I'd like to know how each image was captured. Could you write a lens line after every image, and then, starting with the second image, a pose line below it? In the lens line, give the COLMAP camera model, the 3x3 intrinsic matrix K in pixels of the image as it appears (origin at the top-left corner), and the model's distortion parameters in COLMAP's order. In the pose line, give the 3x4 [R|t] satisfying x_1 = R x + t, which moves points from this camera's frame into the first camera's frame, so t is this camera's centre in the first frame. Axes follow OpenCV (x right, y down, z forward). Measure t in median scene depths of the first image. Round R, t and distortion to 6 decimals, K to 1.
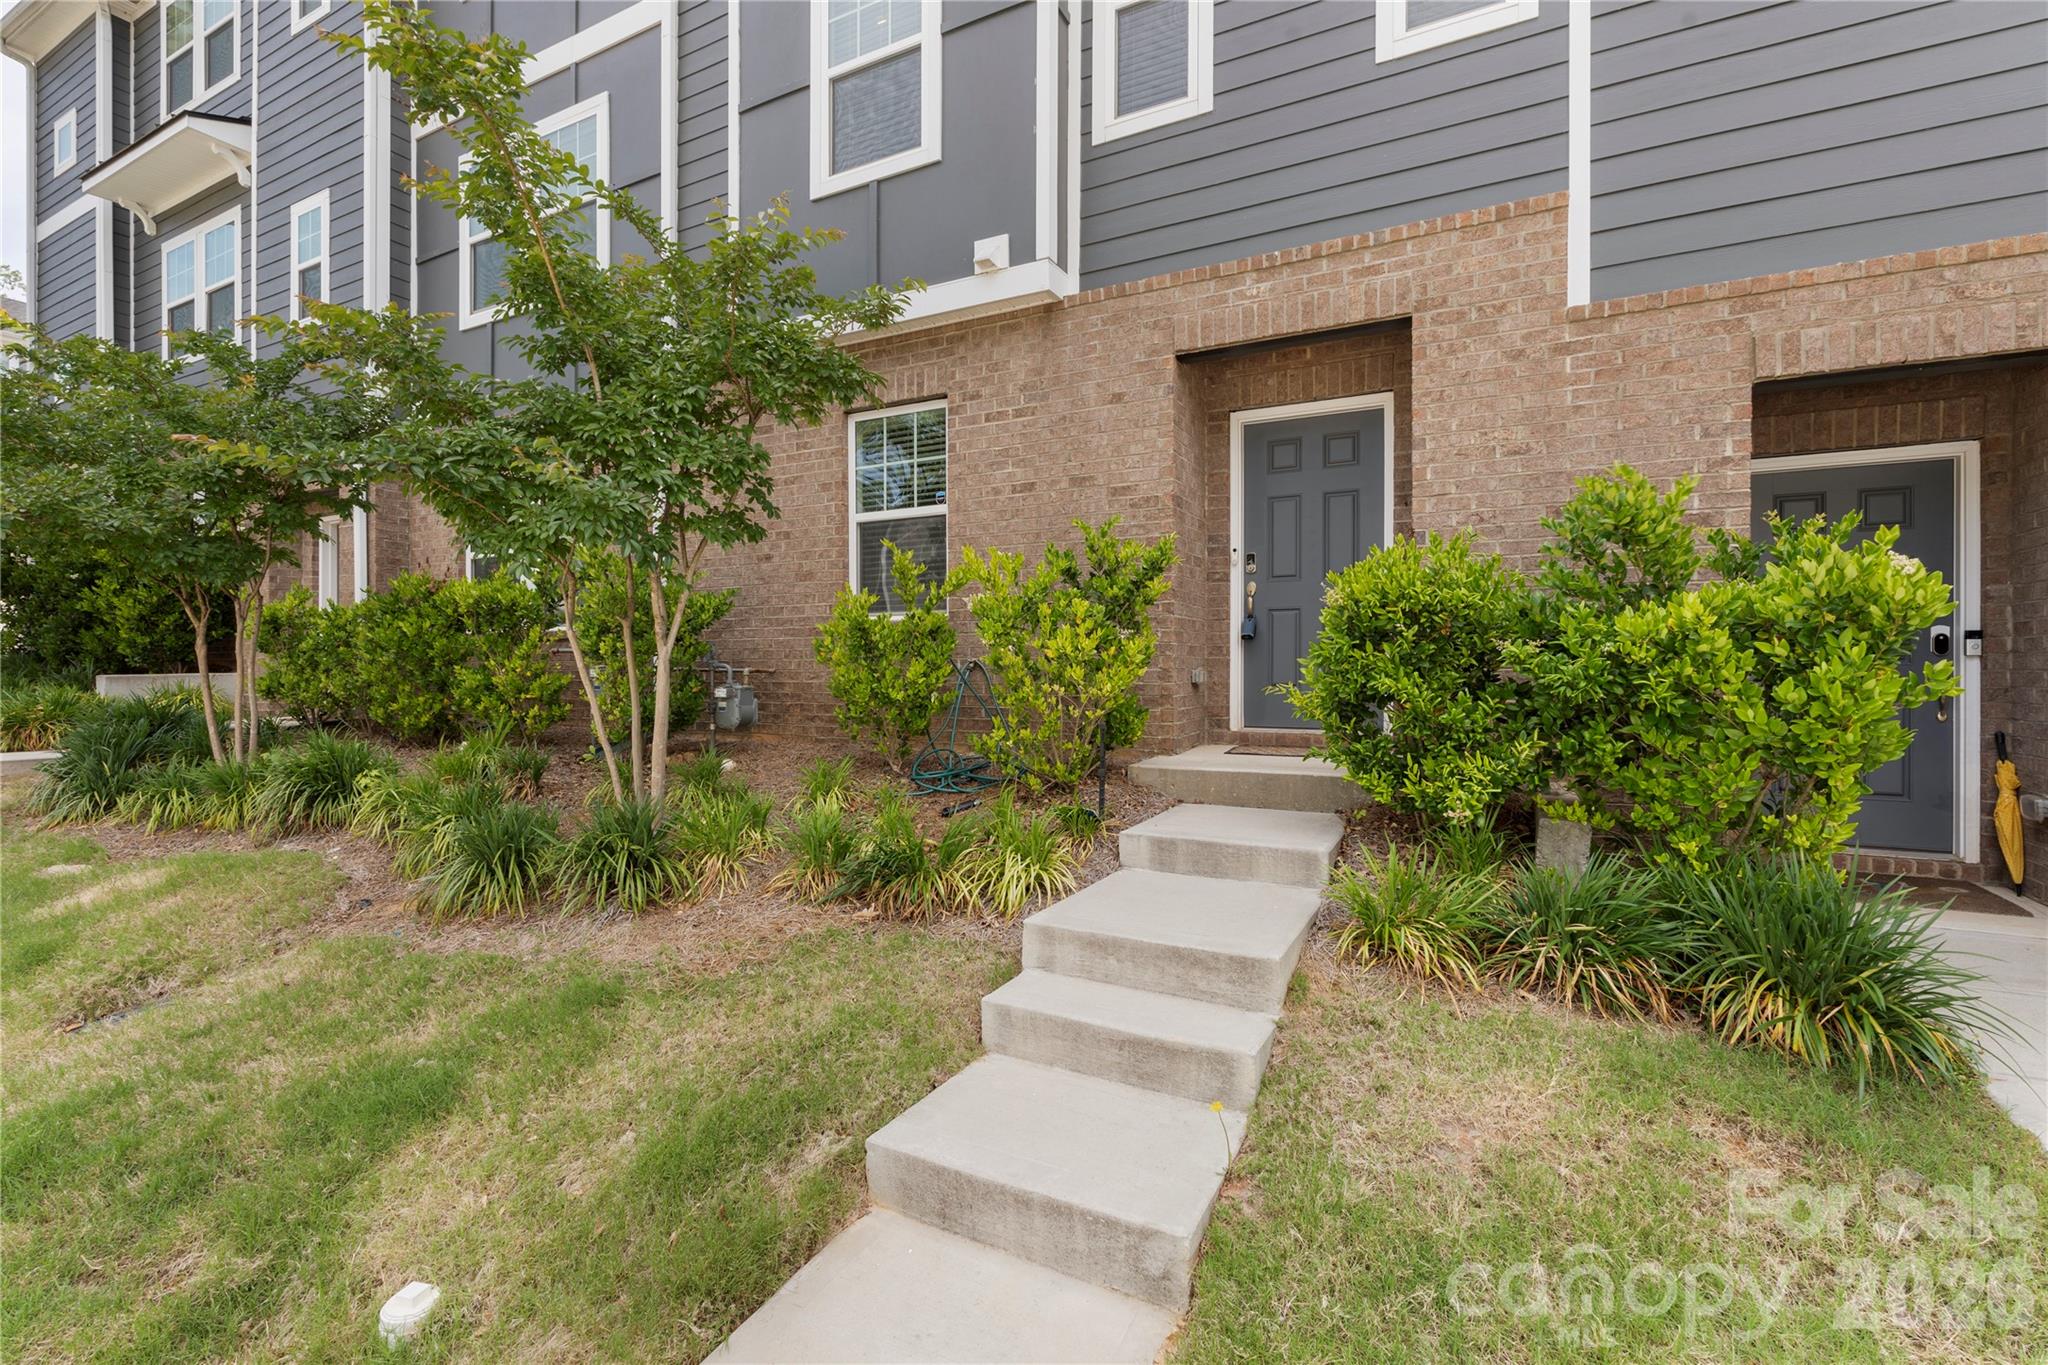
lens RADIAL K [[907.8, 0, 1027.0], [0, 907.8, 671.7], [0, 0, 1]] dist [-0.000867, -0.000139]
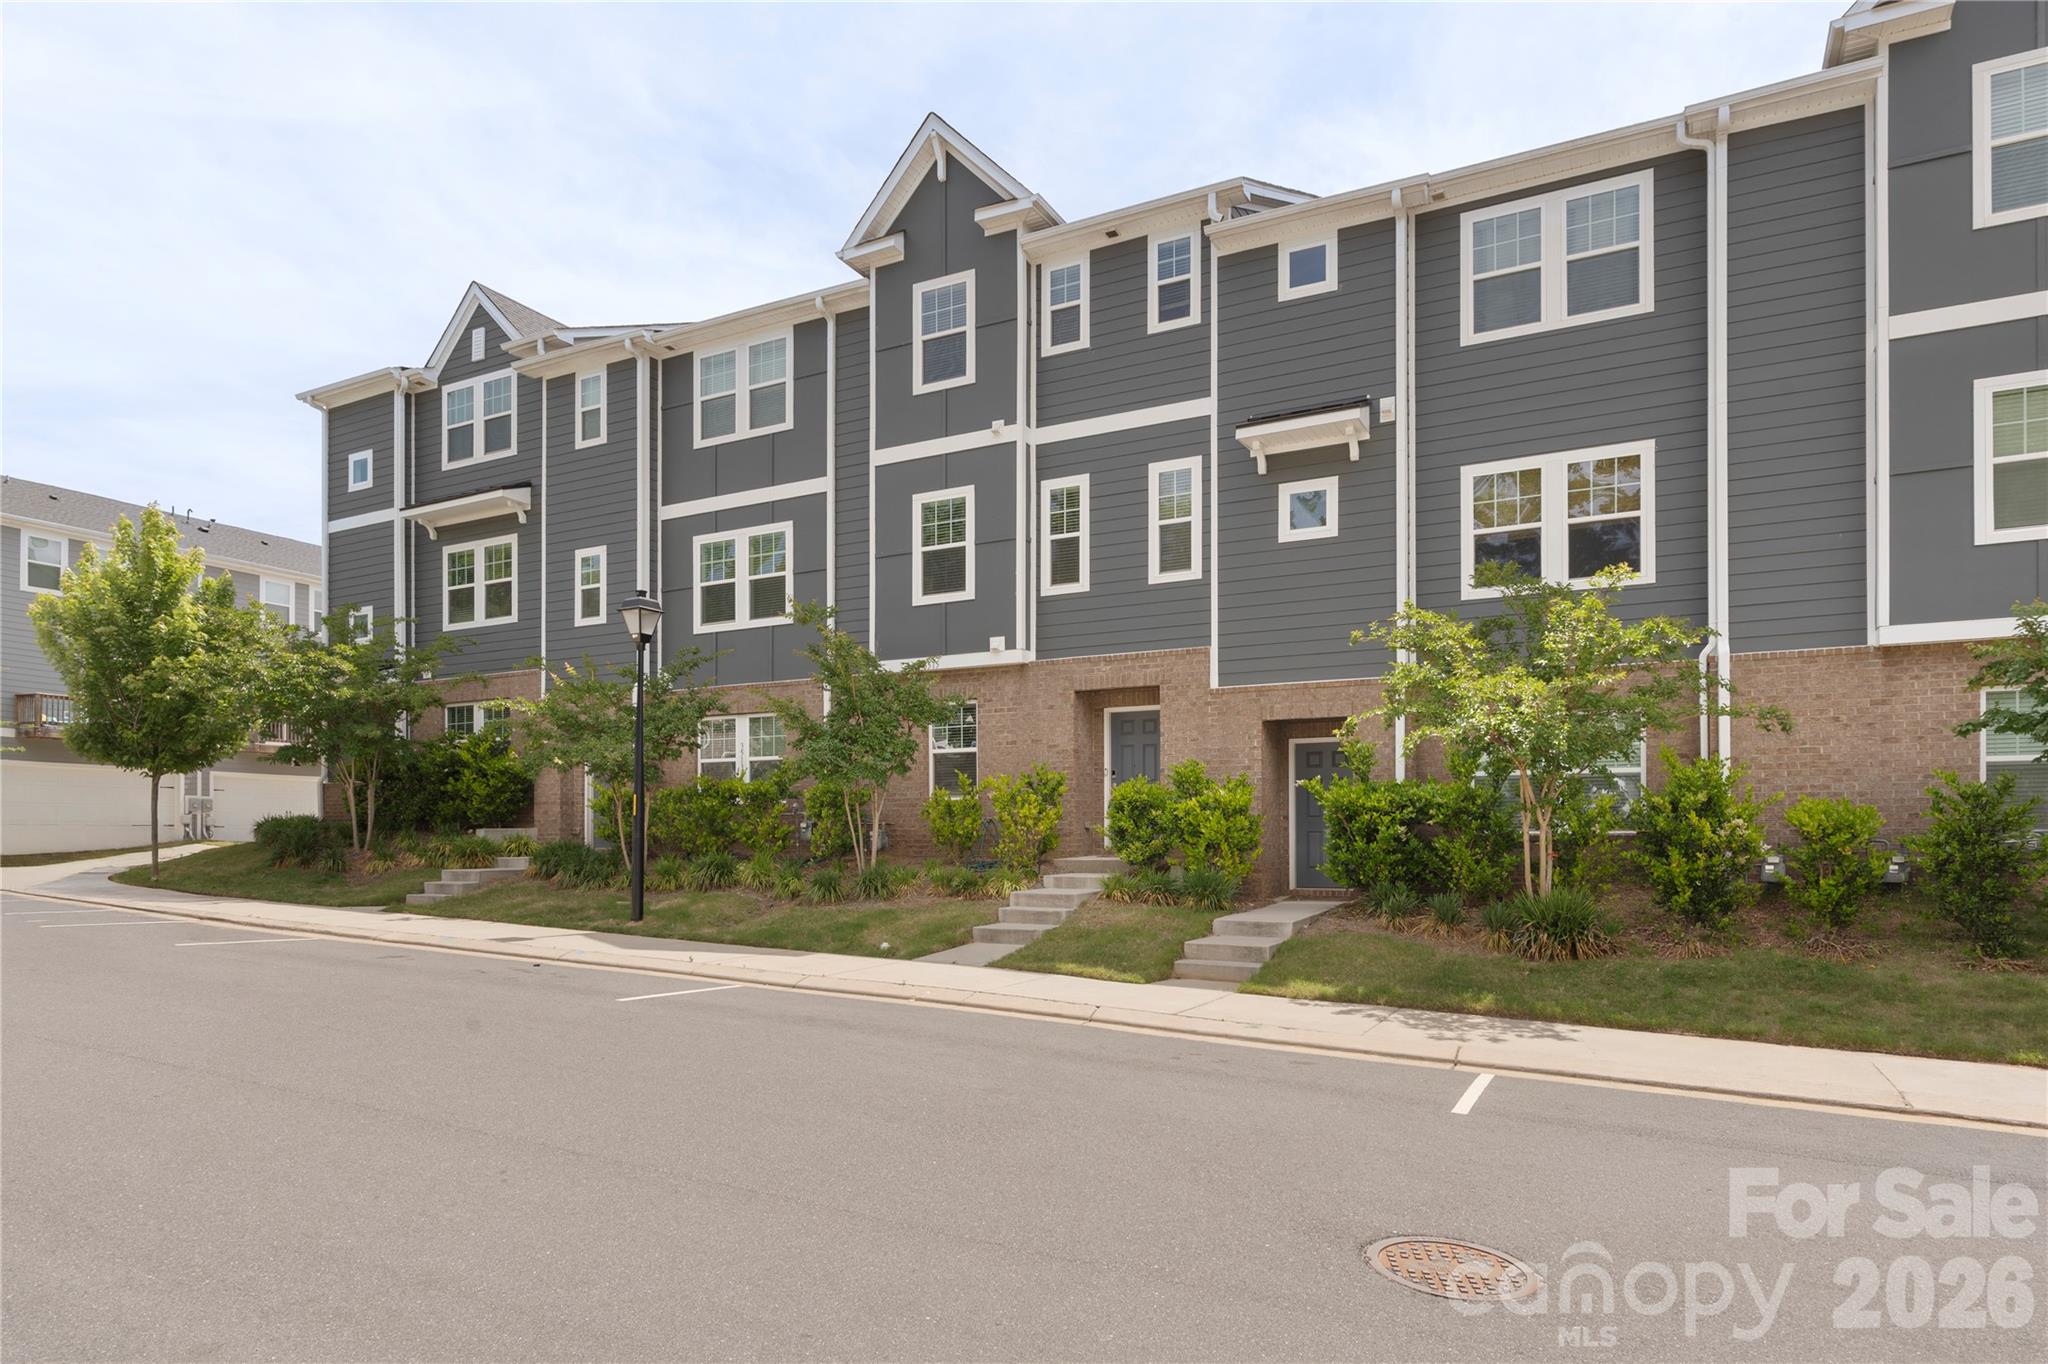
lens RADIAL K [[1179.0, 0, 1022.3], [0, 1179.0, 834.1], [0, 0, 1]] dist [0.000804, 0.001702]
pose [[0.999995, -0.001242, -0.003068, 0.038197], [0.001219, 0.999970, -0.007686, 0.059814], [0.003078, 0.007682, 0.999966, -2.351199]]
